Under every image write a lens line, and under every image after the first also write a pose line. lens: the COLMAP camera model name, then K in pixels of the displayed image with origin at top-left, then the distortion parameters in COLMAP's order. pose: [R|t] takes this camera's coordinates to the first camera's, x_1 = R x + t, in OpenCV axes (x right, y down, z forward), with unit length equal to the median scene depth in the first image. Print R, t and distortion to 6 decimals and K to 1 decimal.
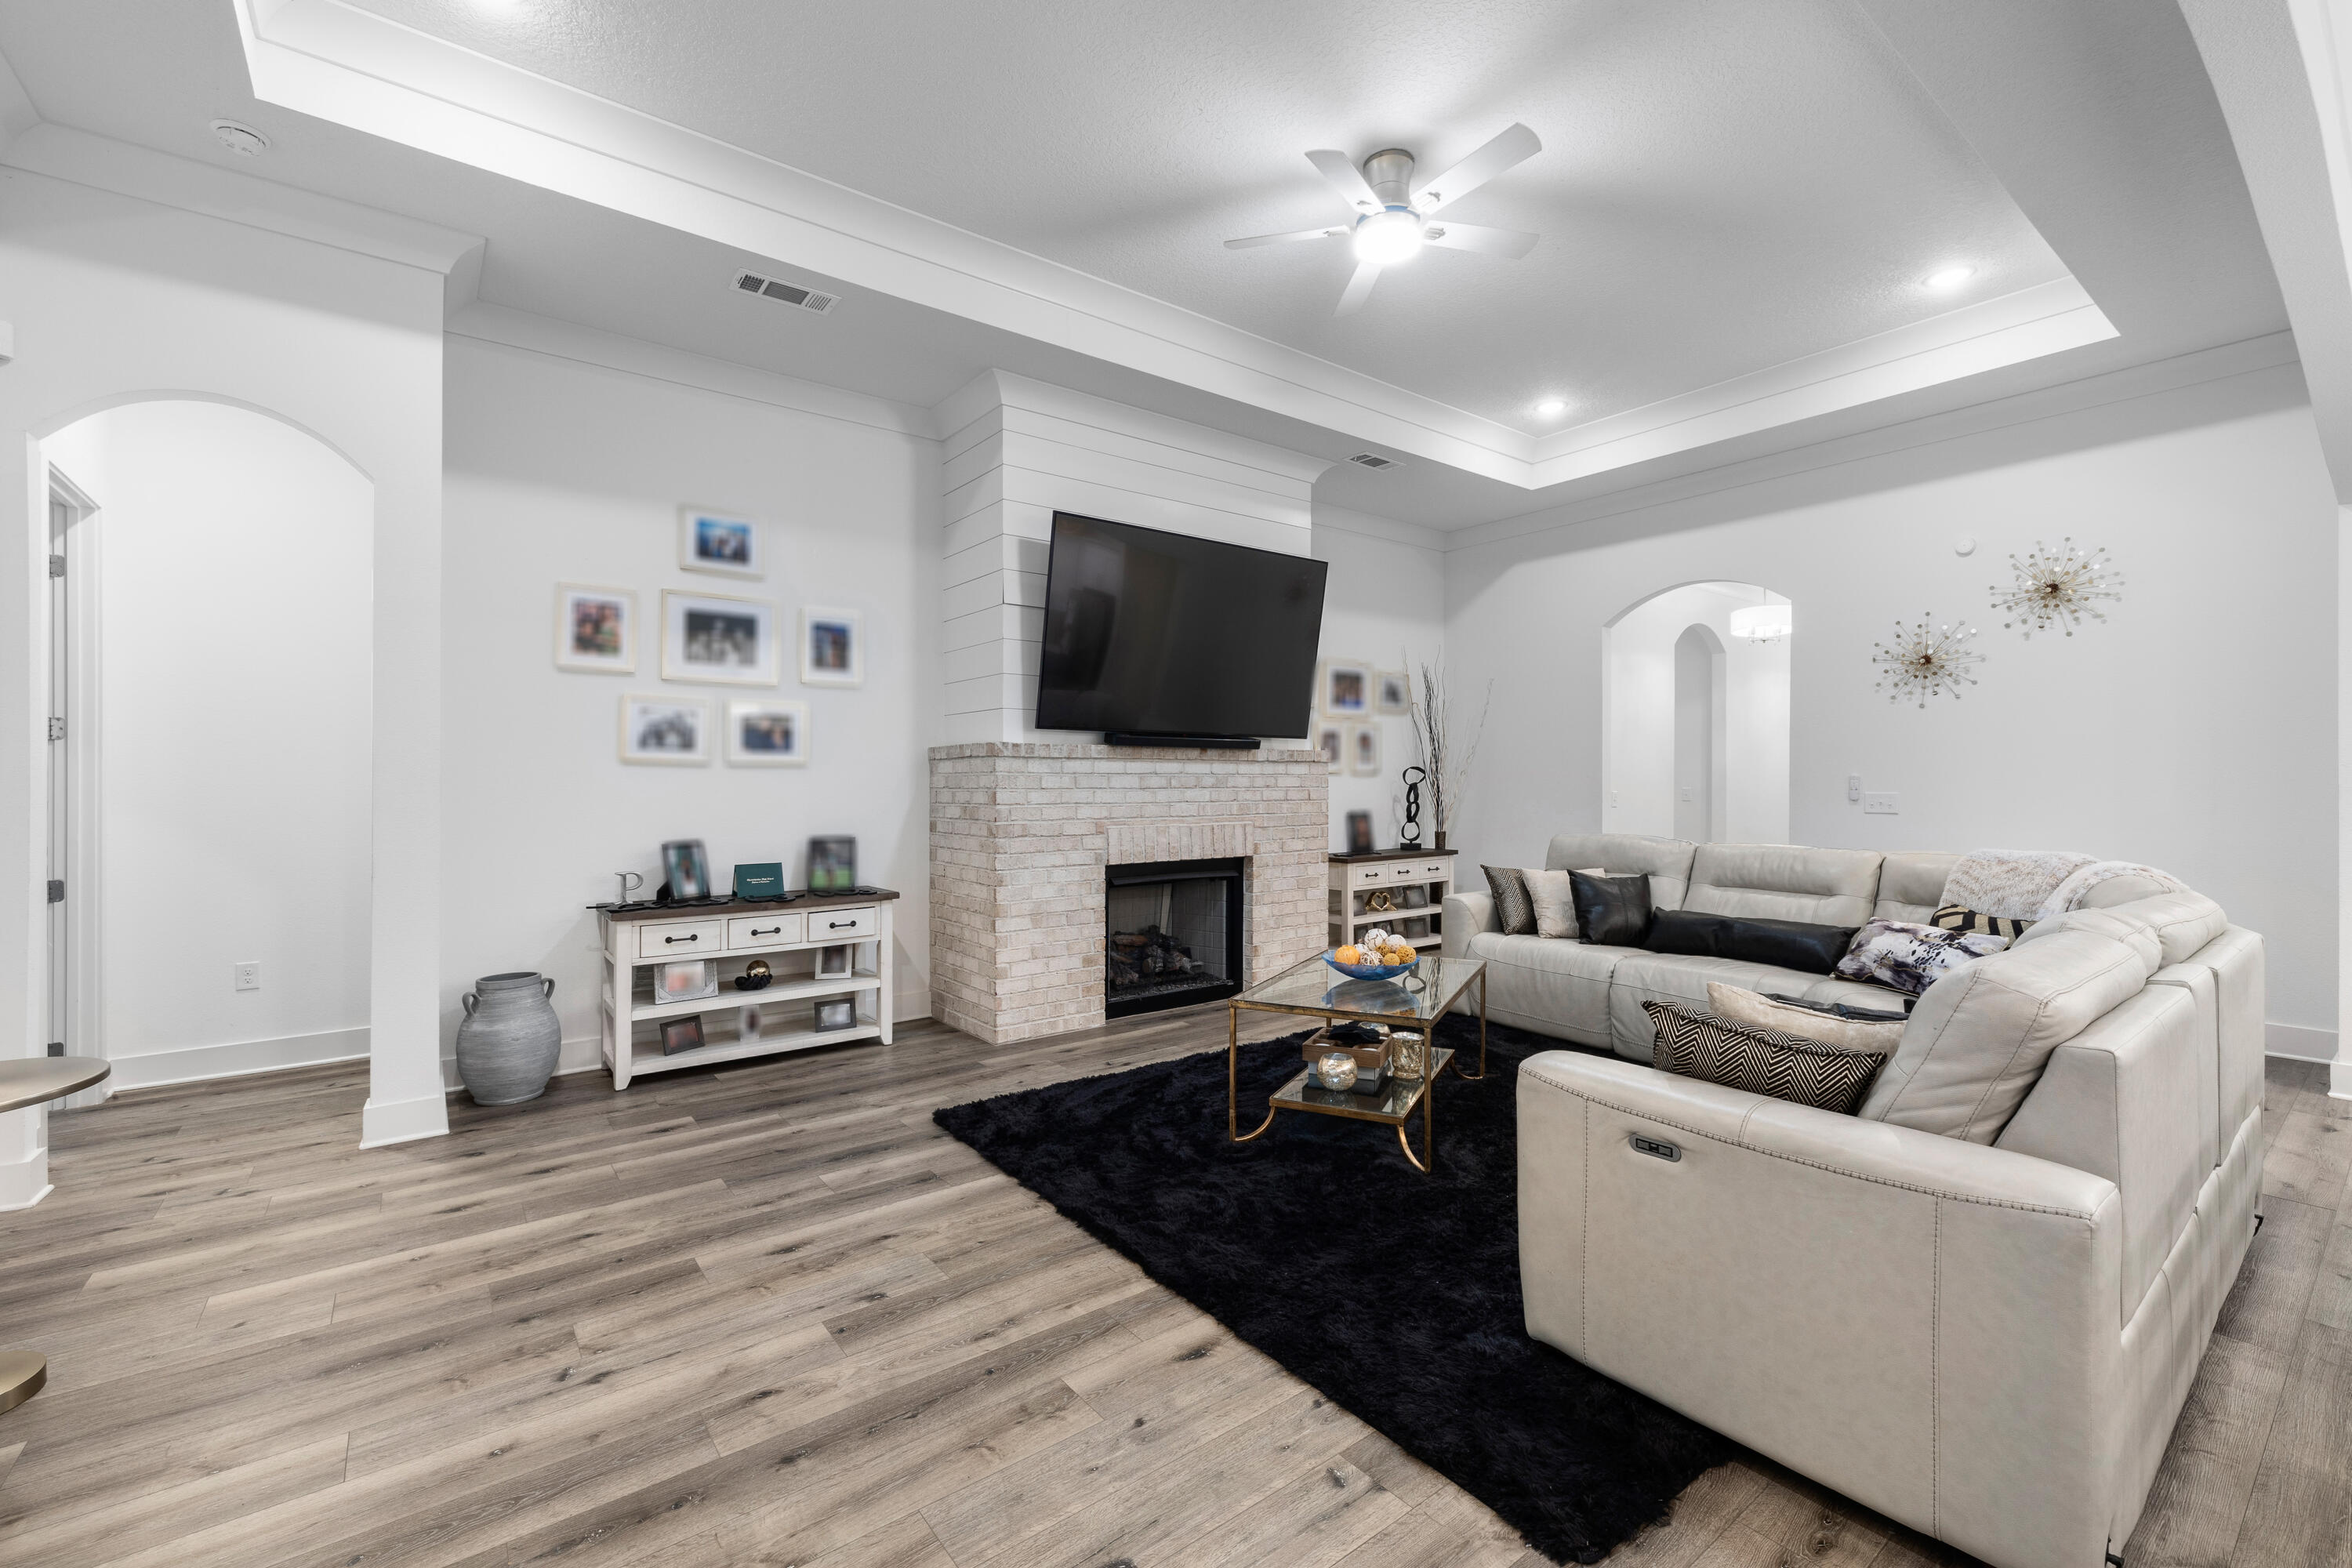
lens RADIAL K [[991.8, 0, 1179.5], [0, 991.8, 780.0], [0, 0, 1]] dist [0.000429, -0.000096]
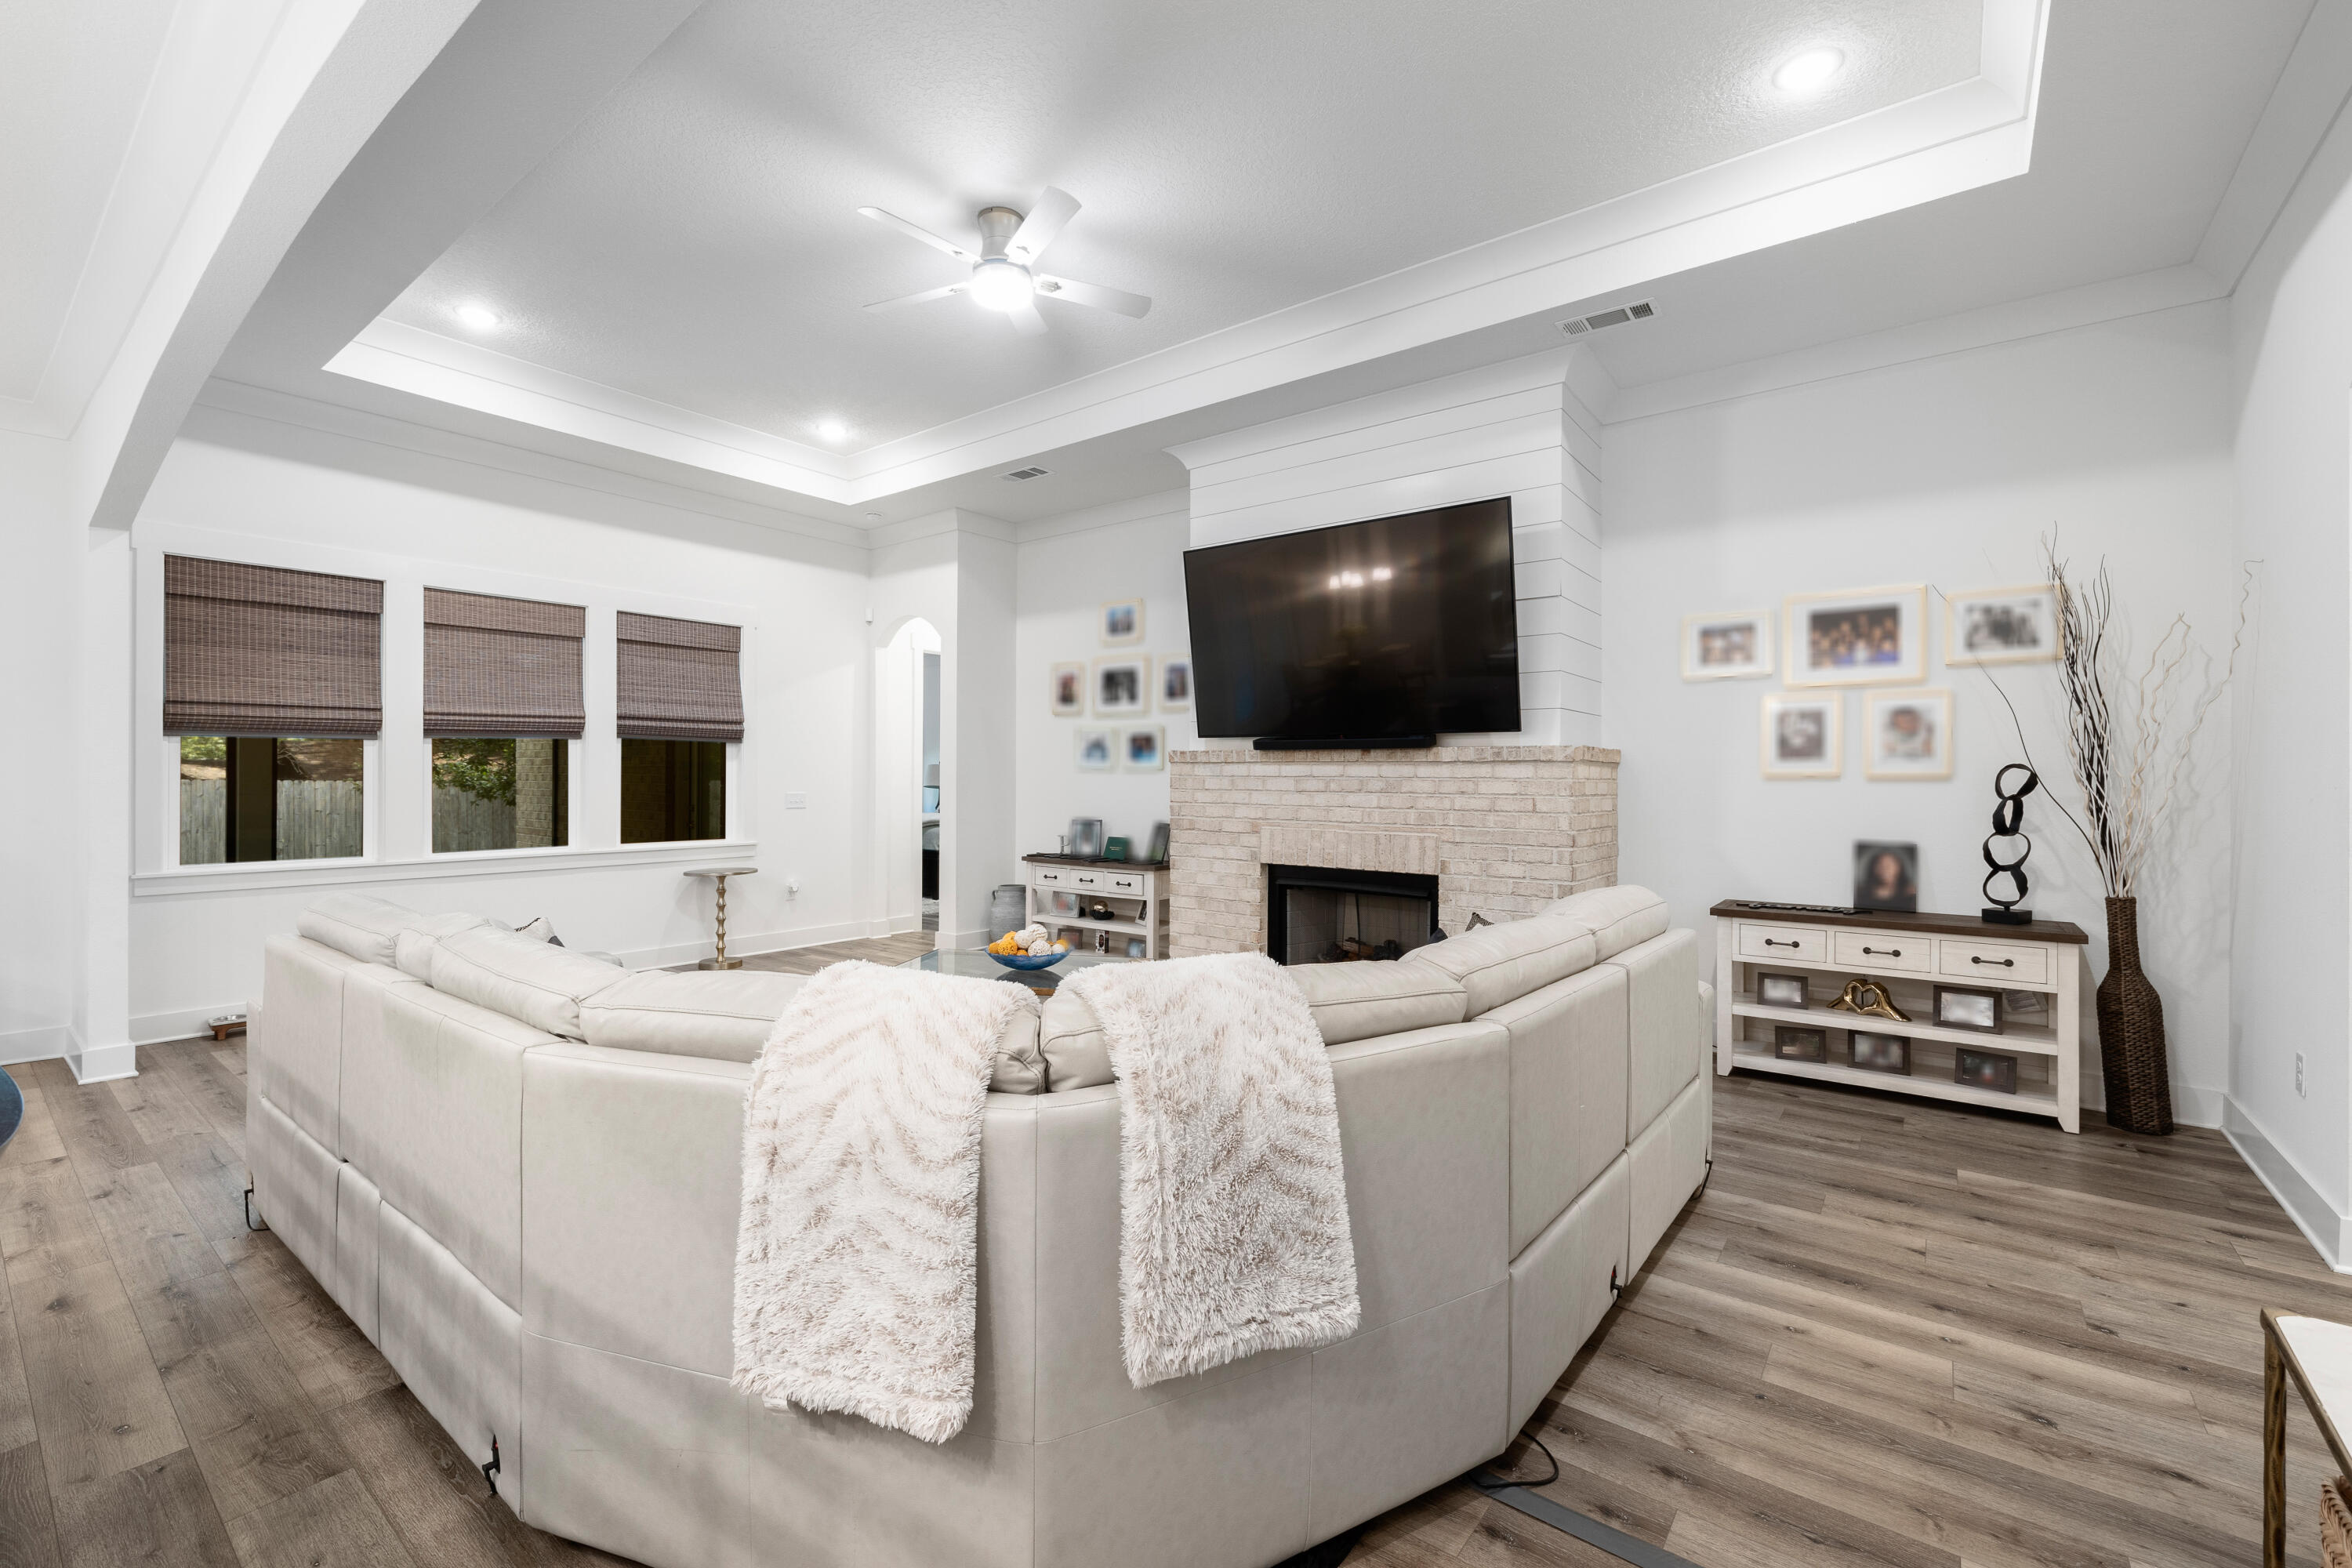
lens RADIAL K [[991.8, 0, 1182.3], [0, 991.8, 793.1], [0, 0, 1]] dist [0.000429, -0.000096]
pose [[0.250599, 0.021821, -0.967845, 0.828089], [-0.002838, 0.999758, 0.021806, -0.010556], [0.968087, -0.002718, 0.250601, 0.580246]]
